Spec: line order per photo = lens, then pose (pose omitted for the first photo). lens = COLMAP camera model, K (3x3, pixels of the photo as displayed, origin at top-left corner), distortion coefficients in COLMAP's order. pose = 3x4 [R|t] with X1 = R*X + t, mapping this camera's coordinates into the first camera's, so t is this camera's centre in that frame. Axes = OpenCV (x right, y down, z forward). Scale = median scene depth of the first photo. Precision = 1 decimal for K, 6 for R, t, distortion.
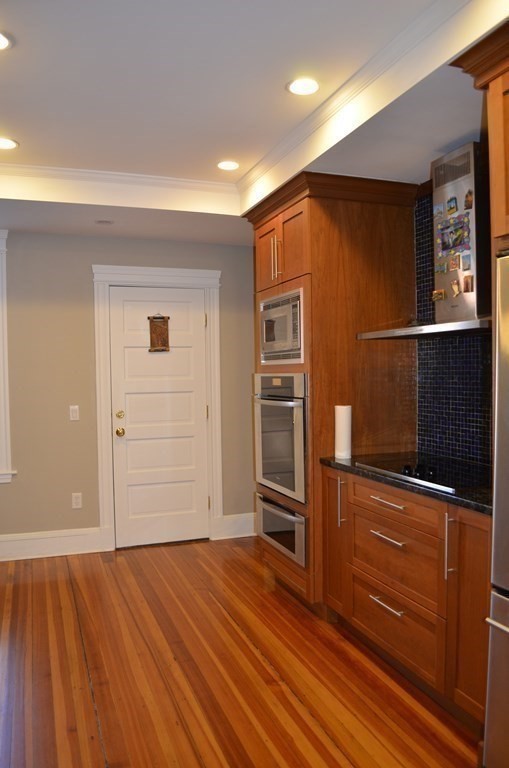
lens RADIAL K [[609.8, 0, 254.5], [0, 609.8, 384.0], [0, 0, 1]] dist [-0.070841, -0.003426]
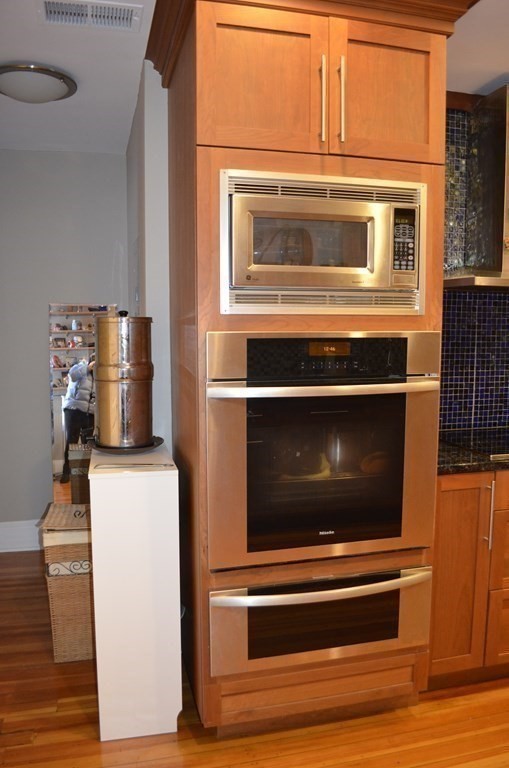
lens RADIAL K [[603.7, 0, 254.3], [0, 603.7, 387.4], [0, 0, 1]] dist [-0.080207, 0.004777]
pose [[0.096452, -0.084571, 0.991738, -0.609575], [0.019515, 0.996353, 0.083067, -0.017833], [-0.995146, 0.011342, 0.097750, 1.310888]]
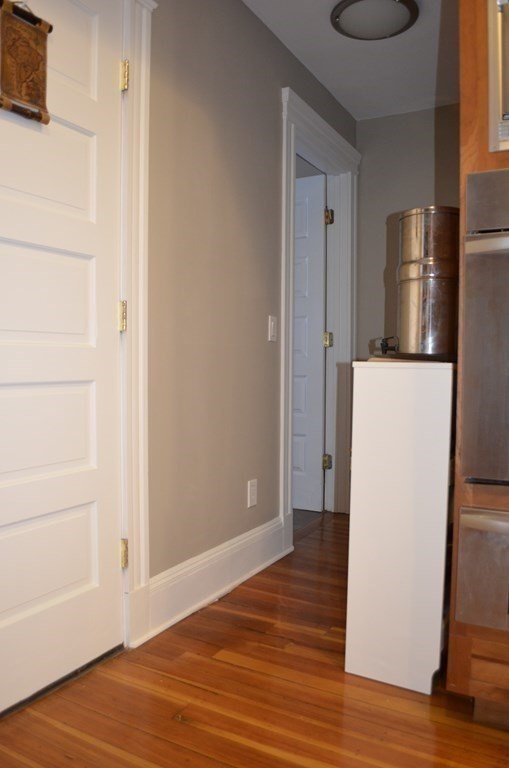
lens RADIAL K [[609.8, 0, 254.5], [0, 609.8, 384.0], [0, 0, 1]] dist [-0.070841, -0.003426]
pose [[0.764075, 0.000544, 0.645128, -0.454436], [-0.008404, 0.999923, 0.009110, 0.147429], [-0.645073, -0.012383, 0.764020, 1.150816]]
